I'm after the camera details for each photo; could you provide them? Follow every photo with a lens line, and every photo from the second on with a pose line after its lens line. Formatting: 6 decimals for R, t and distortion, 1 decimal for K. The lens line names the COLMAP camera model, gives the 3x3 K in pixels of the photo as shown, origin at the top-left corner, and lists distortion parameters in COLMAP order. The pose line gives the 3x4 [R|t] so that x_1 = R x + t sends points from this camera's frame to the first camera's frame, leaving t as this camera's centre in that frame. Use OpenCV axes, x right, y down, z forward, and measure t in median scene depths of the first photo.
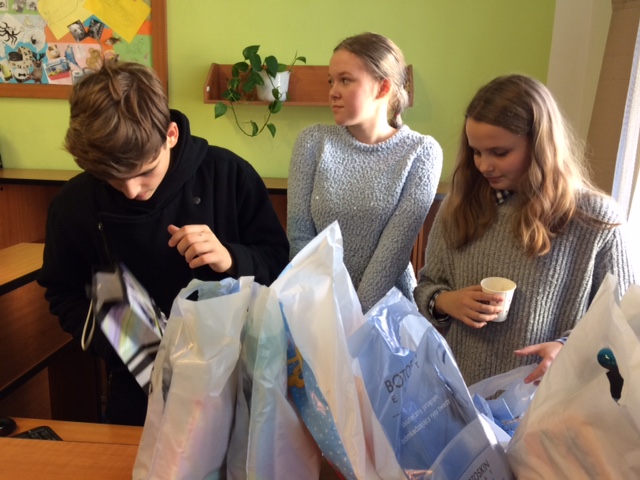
lens RADIAL K [[556.5, 0, 320.2], [0, 556.5, 238.5], [0, 0, 1]] dist [0.078490, -0.093102]
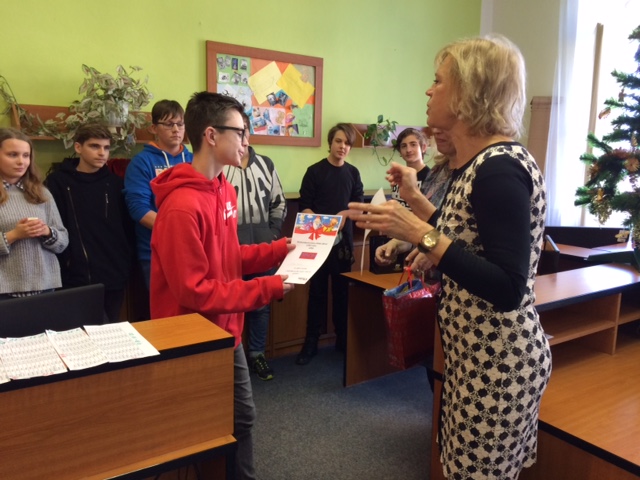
lens RADIAL K [[556.5, 0, 320.3], [0, 556.5, 238.5], [0, 0, 1]] dist [0.078490, -0.093102]
pose [[0.755975, -0.112092, 0.644932, -1.310156], [0.126589, 0.991666, 0.023971, -0.023001], [-0.642244, 0.063520, 0.763864, -0.181609]]
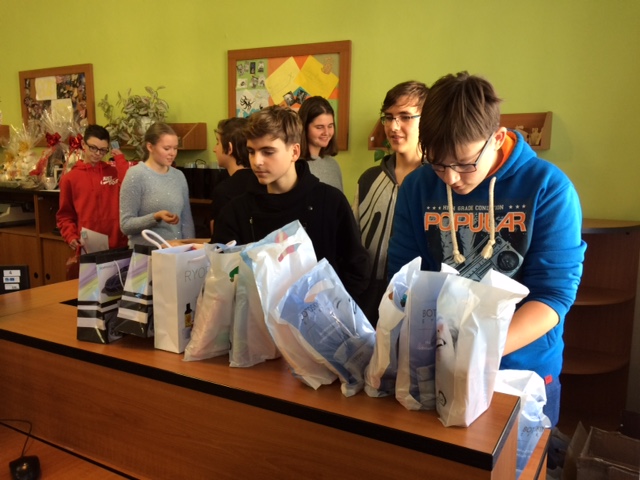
lens RADIAL K [[556.5, 0, 322.2], [0, 556.5, 240.9], [0, 0, 1]] dist [0.078490, -0.093102]
pose [[0.910640, 0.050269, -0.410132, 0.209401], [-0.075798, 0.996052, -0.046215, 0.028239], [0.406190, 0.073173, 0.910854, -0.166237]]
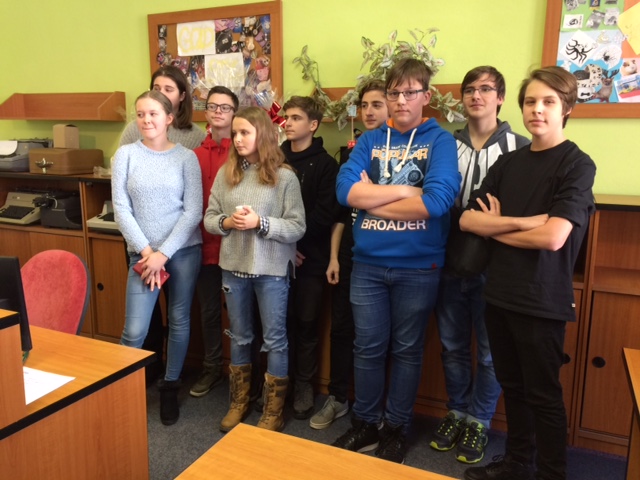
lens RADIAL K [[556.5, 0, 319.0], [0, 556.5, 244.5], [0, 0, 1]] dist [0.078490, -0.093102]
pose [[0.949368, 0.041576, -0.311402, -0.654335], [-0.045271, 0.998964, -0.004644, -0.012642], [0.310886, 0.018506, 0.950267, -0.036707]]
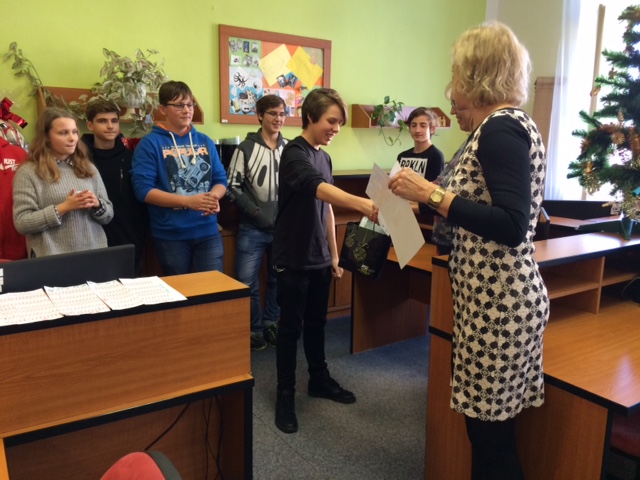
lens RADIAL K [[556.5, 0, 319.8], [0, 556.5, 238.7], [0, 0, 1]] dist [0.078490, -0.093102]
pose [[0.767591, -0.130146, 0.627587, -1.351251], [0.128431, 0.990540, 0.048331, -0.001770], [-0.627941, 0.043503, 0.777044, -0.232174]]
